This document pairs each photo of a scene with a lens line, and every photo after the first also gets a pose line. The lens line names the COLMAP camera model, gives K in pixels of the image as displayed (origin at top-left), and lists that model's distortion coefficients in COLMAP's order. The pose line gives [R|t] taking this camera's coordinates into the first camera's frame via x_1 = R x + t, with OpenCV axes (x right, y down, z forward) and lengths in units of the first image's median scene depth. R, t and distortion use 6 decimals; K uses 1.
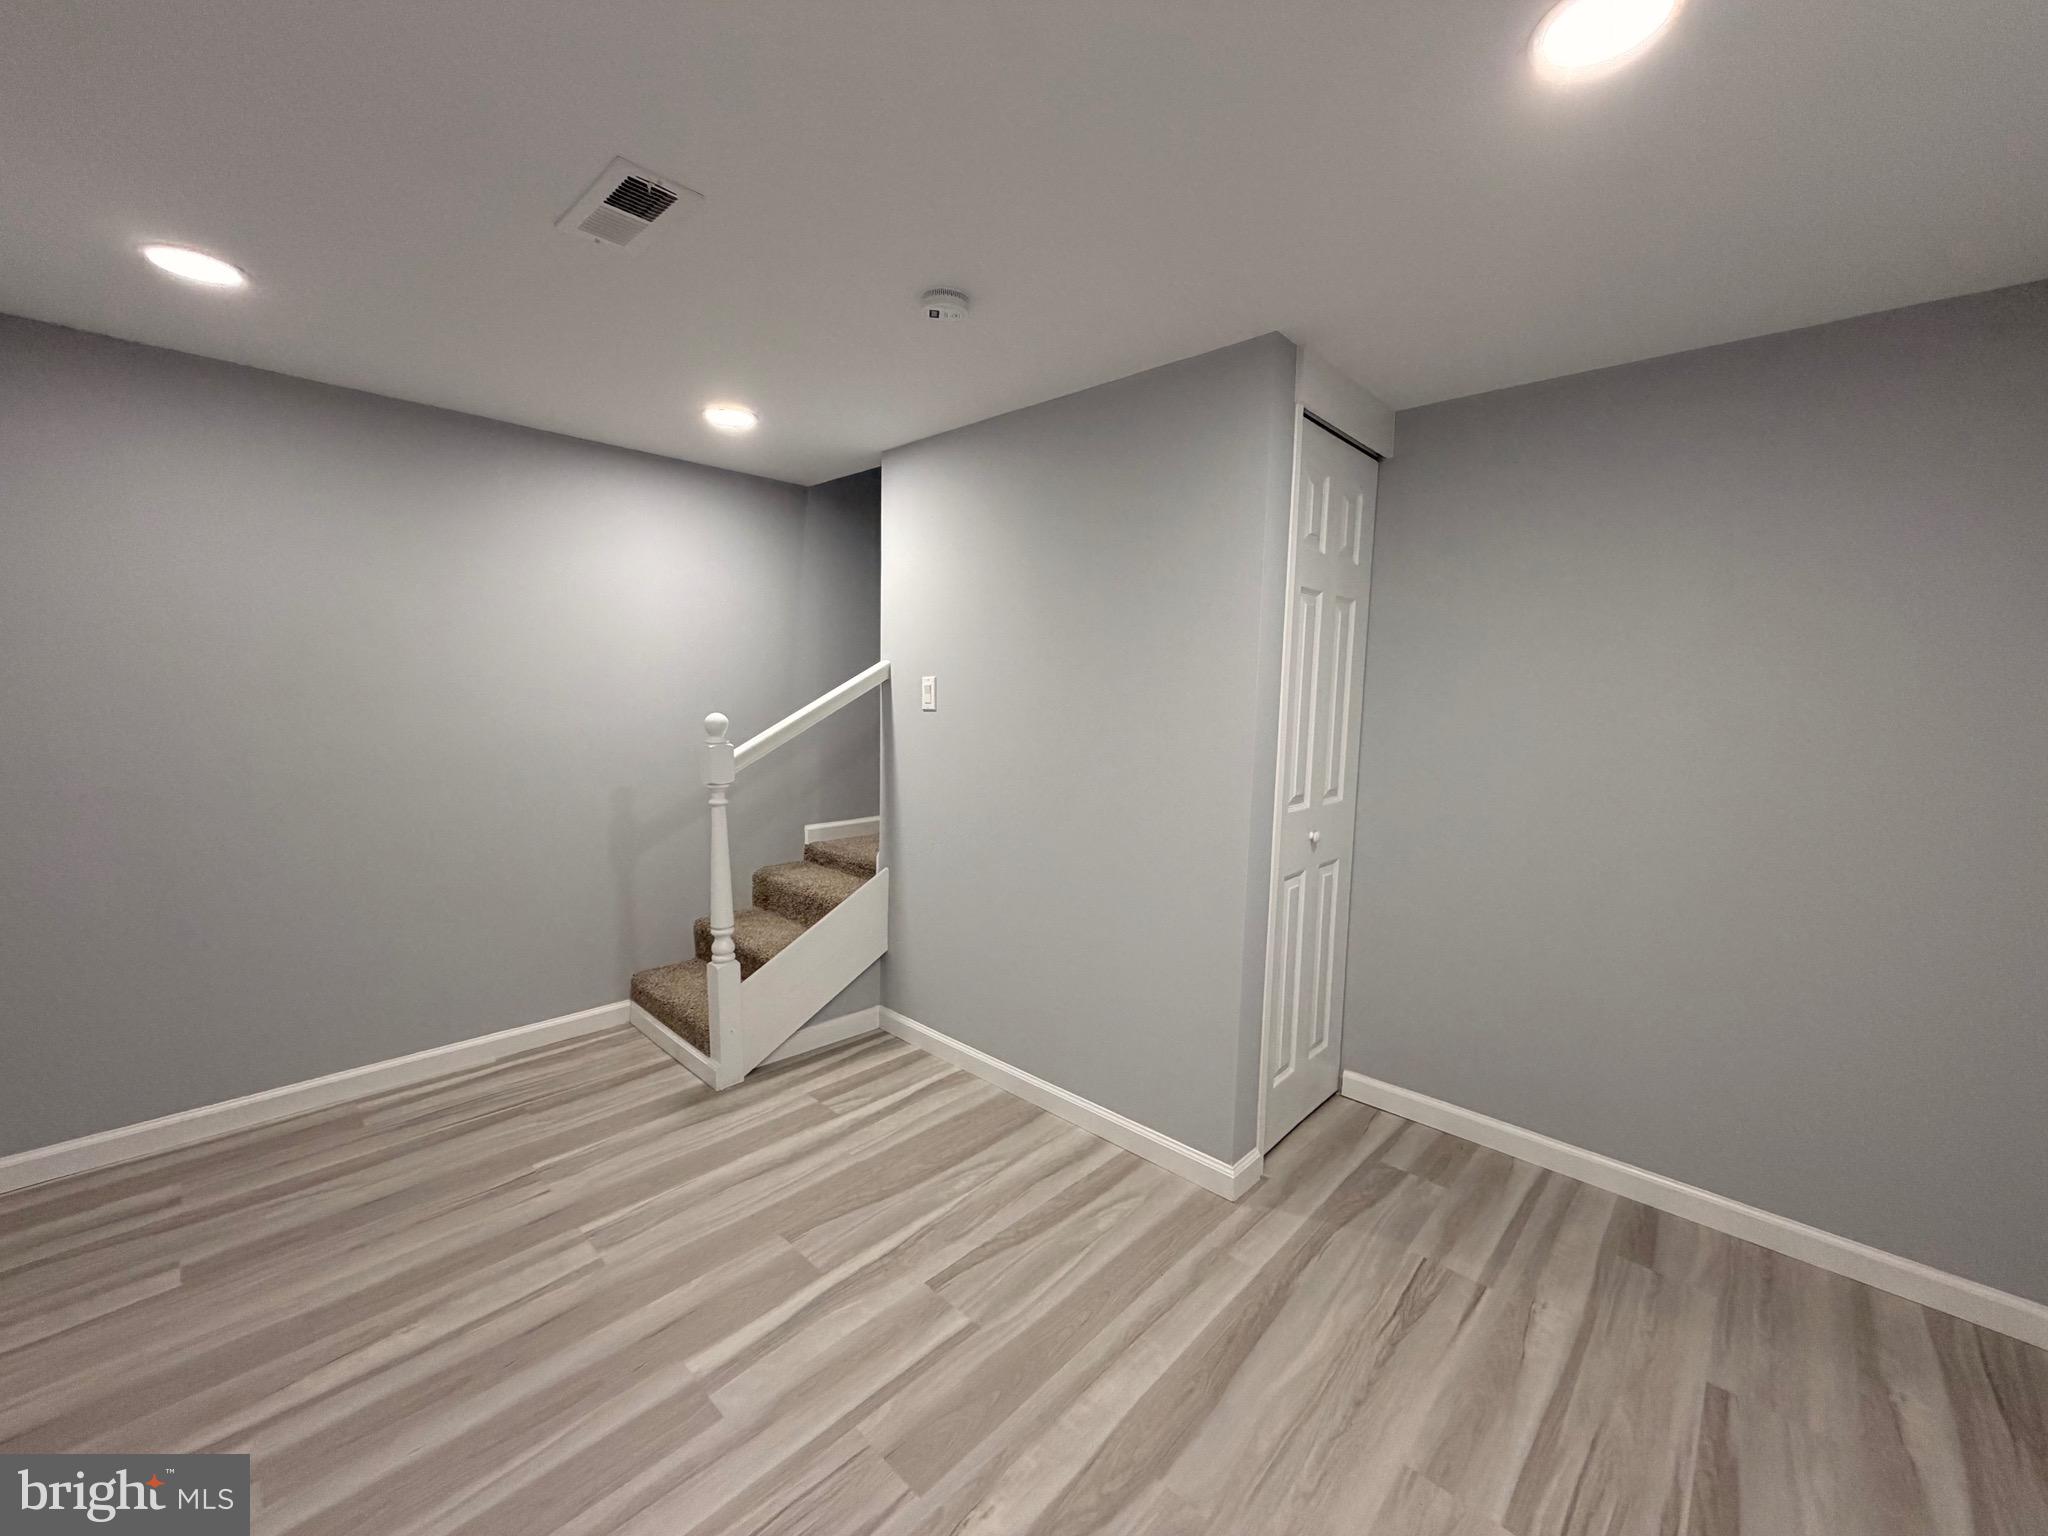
lens RADIAL K [[813.5, 0, 1021.9], [0, 813.5, 773.9], [0, 0, 1]] dist [0.000575, -0.000208]
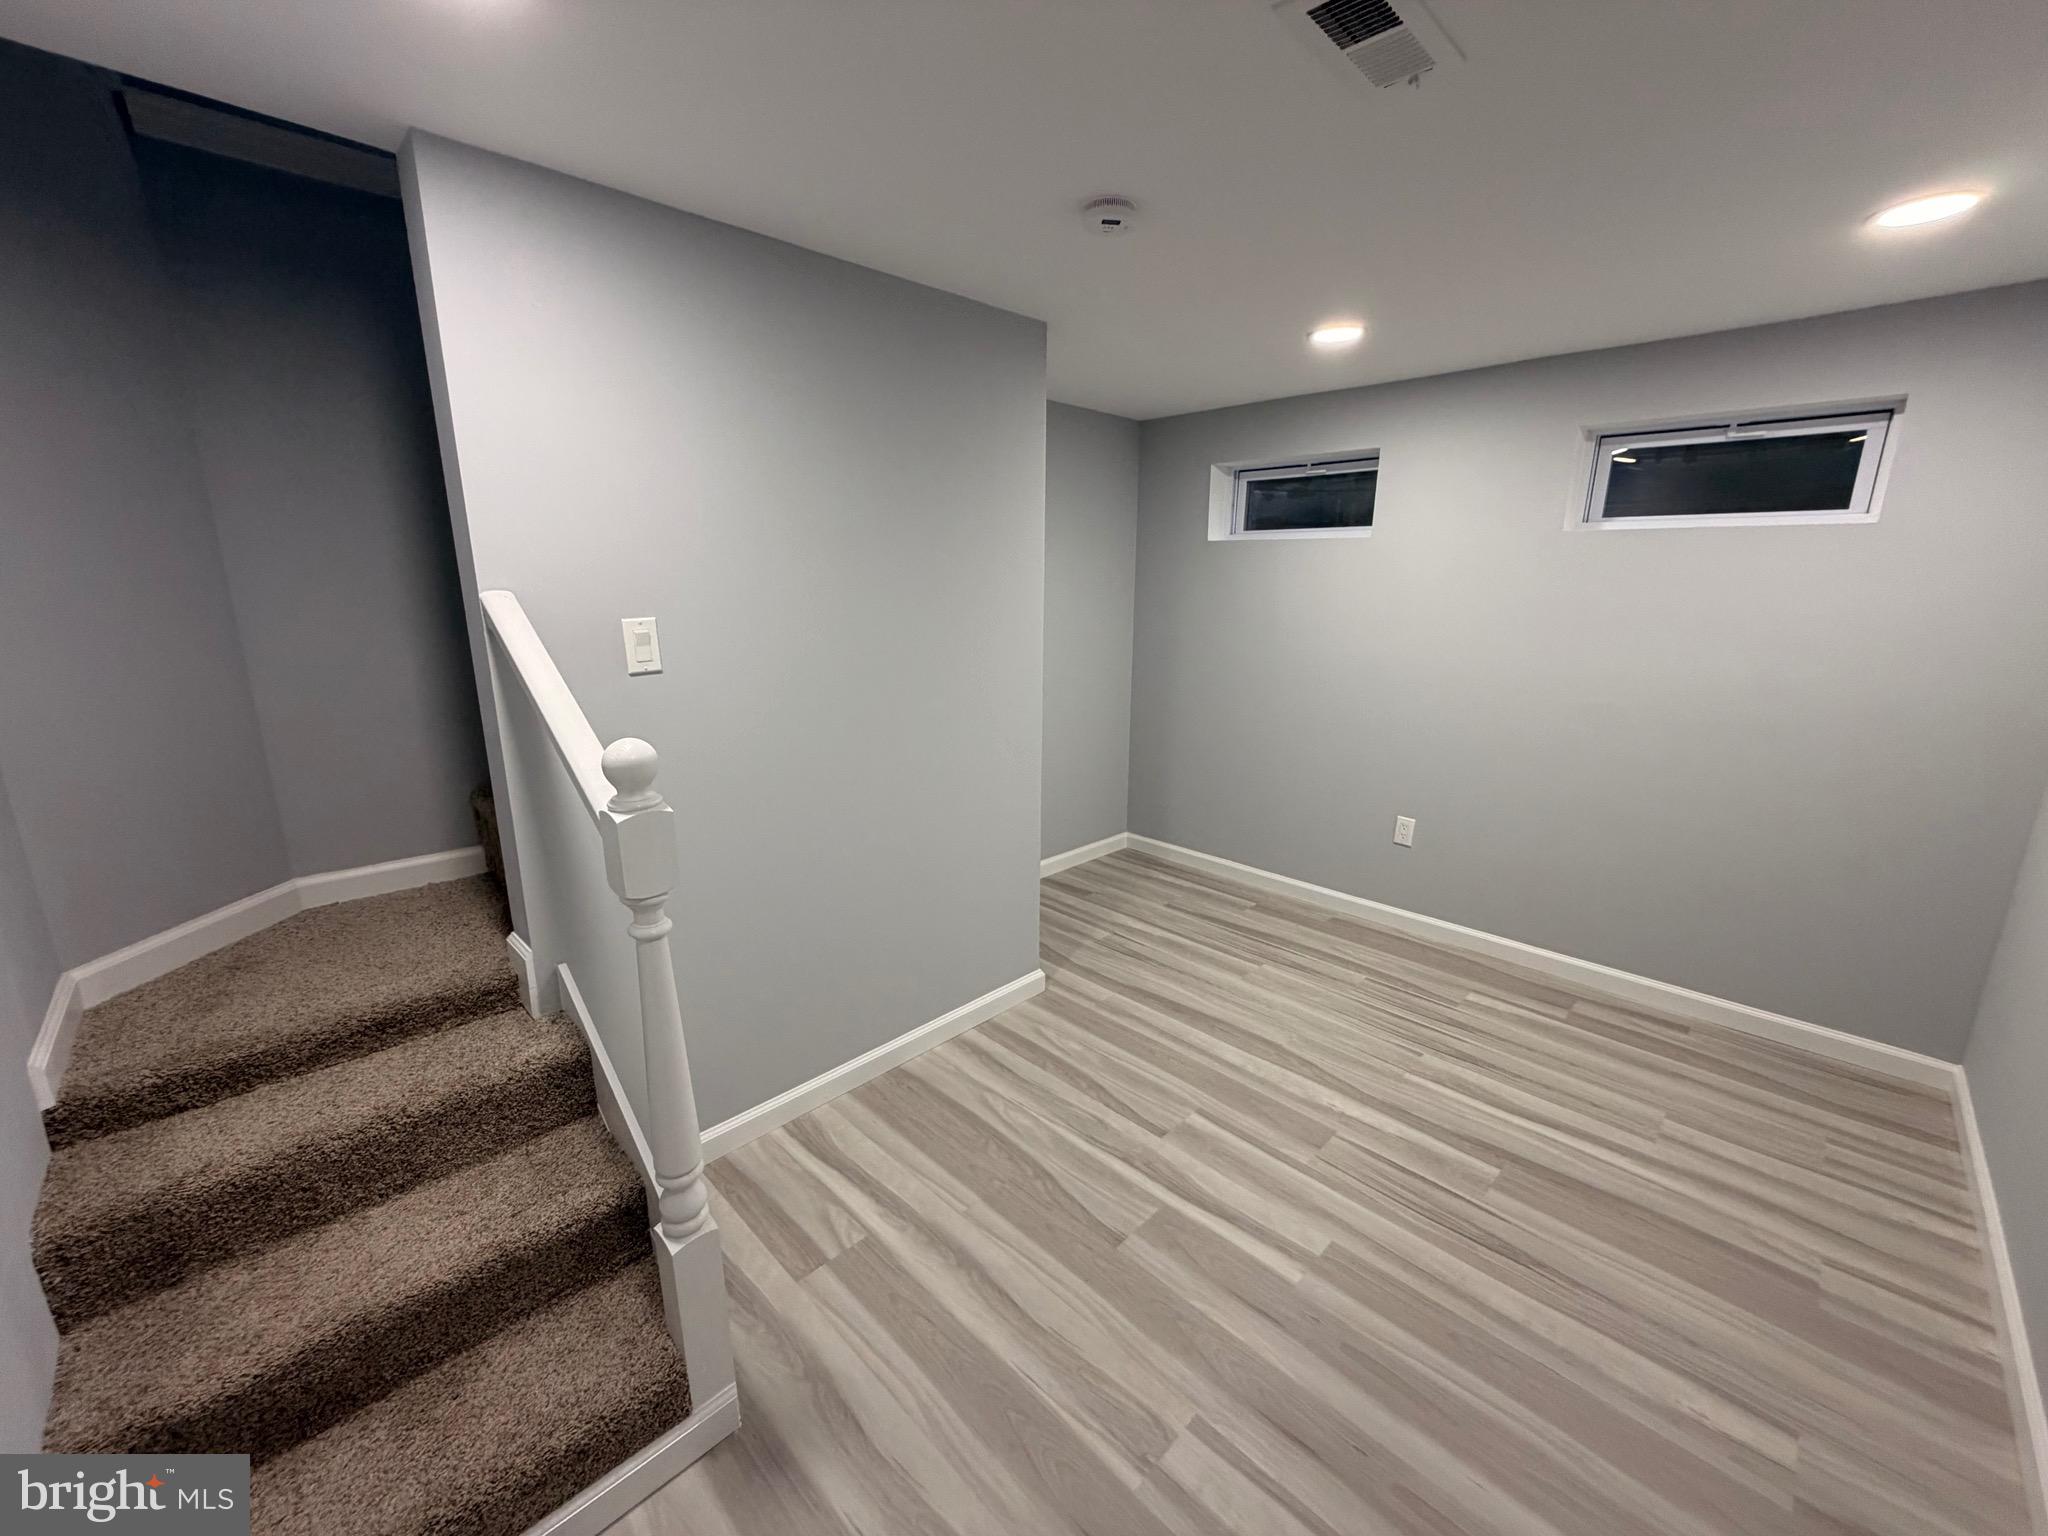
lens RADIAL K [[813.5, 0, 1022.2], [0, 813.5, 772.4], [0, 0, 1]] dist [0.000575, -0.000208]
pose [[0.028922, -0.257297, 0.965900, -1.089432], [0.100219, 0.962181, 0.253305, -0.201407], [-0.994545, 0.089476, 0.053614, 1.045559]]
